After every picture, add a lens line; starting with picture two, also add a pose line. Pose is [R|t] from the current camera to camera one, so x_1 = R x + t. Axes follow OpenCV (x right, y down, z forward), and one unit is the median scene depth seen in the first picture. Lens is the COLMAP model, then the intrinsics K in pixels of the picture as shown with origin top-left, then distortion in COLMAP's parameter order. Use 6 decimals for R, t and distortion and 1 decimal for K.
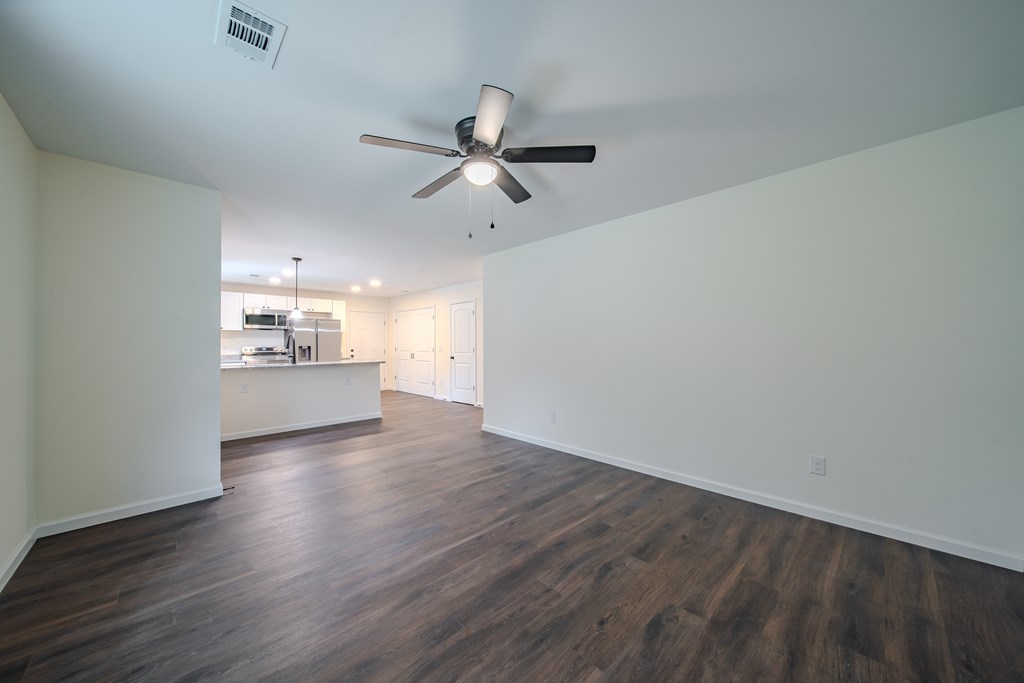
lens RADIAL K [[357.4, 0, 512.0], [0, 357.4, 341.5], [0, 0, 1]] dist [0.000698, -0.001477]
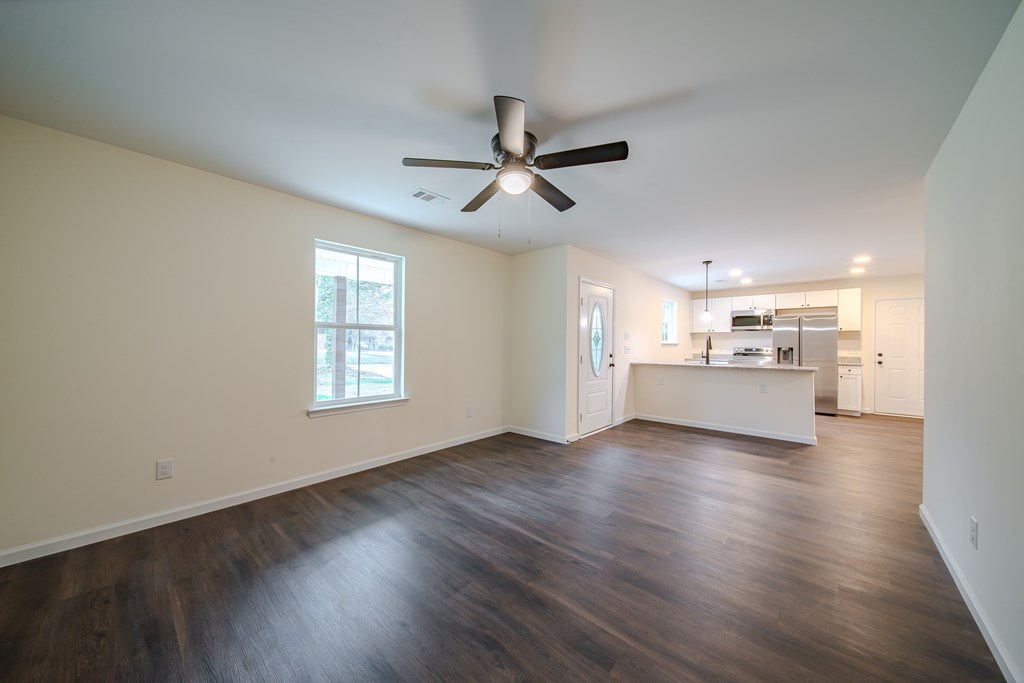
lens RADIAL K [[357.4, 0, 512.0], [0, 357.4, 341.5], [0, 0, 1]] dist [0.000698, -0.001477]
pose [[0.072673, 0.000626, -0.997356, 0.658594], [-0.000406, 1.000000, 0.000598, -0.006430], [0.997356, 0.000362, 0.072673, 0.634595]]
